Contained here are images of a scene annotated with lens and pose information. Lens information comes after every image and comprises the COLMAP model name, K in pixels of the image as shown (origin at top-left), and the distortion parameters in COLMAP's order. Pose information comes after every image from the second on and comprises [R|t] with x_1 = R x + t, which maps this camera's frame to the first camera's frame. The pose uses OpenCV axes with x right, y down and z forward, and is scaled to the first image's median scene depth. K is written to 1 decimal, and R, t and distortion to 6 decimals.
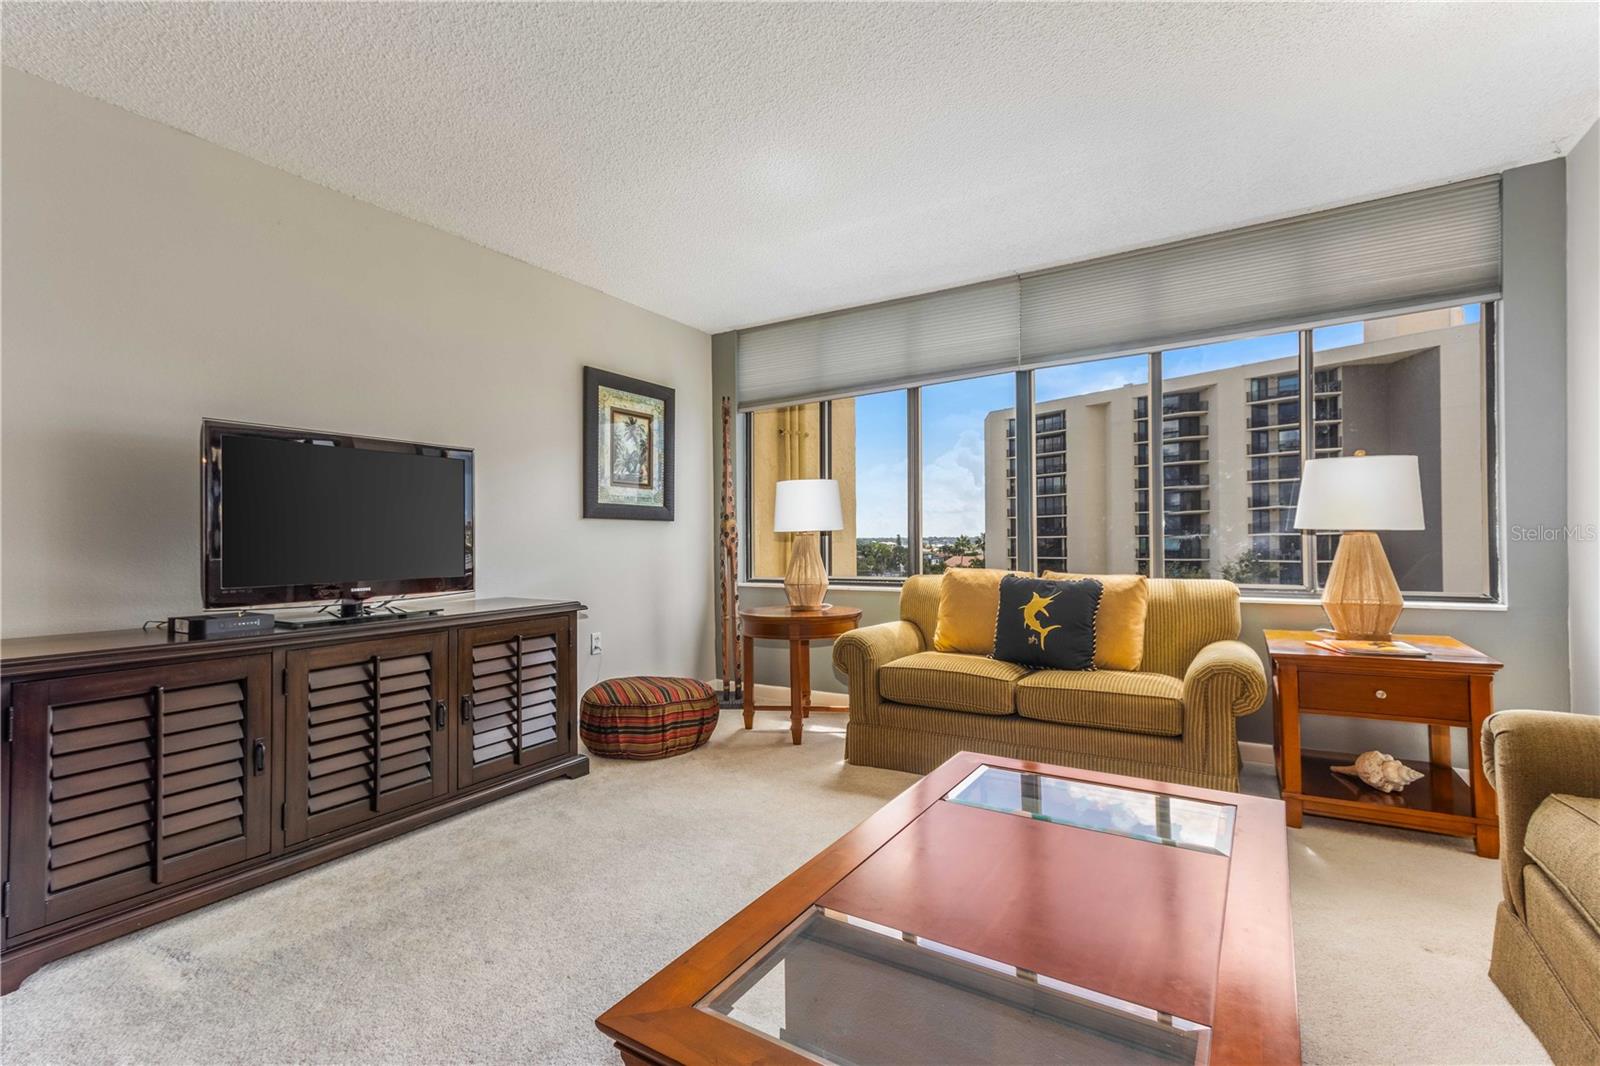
lens RADIAL K [[744.5, 0, 793.2], [0, 744.5, 539.9], [0, 0, 1]] dist [0.026571, -0.003769]
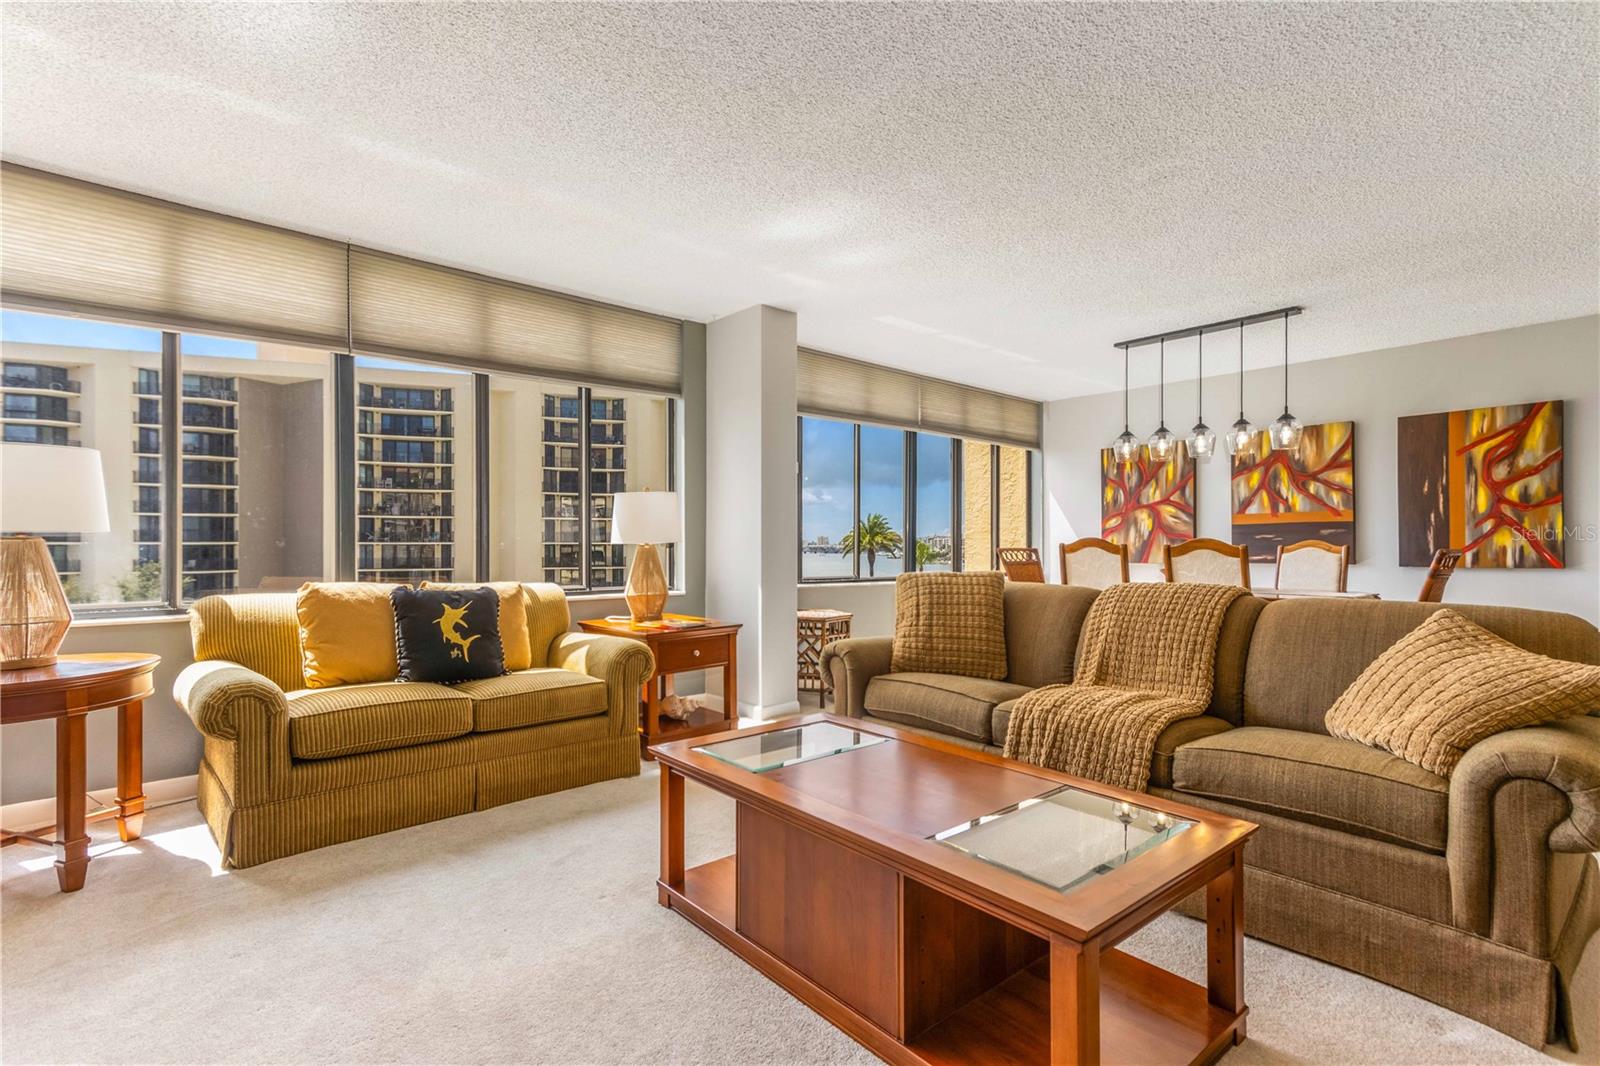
lens RADIAL K [[744.5, 0, 776.5], [0, 744.5, 545.6], [0, 0, 1]] dist [0.026571, -0.003769]
pose [[0.292668, 0.011879, 0.956140, -1.119823], [-0.006379, 0.999925, -0.010470, 0.009732], [-0.956193, -0.003035, 0.292721, 0.784679]]
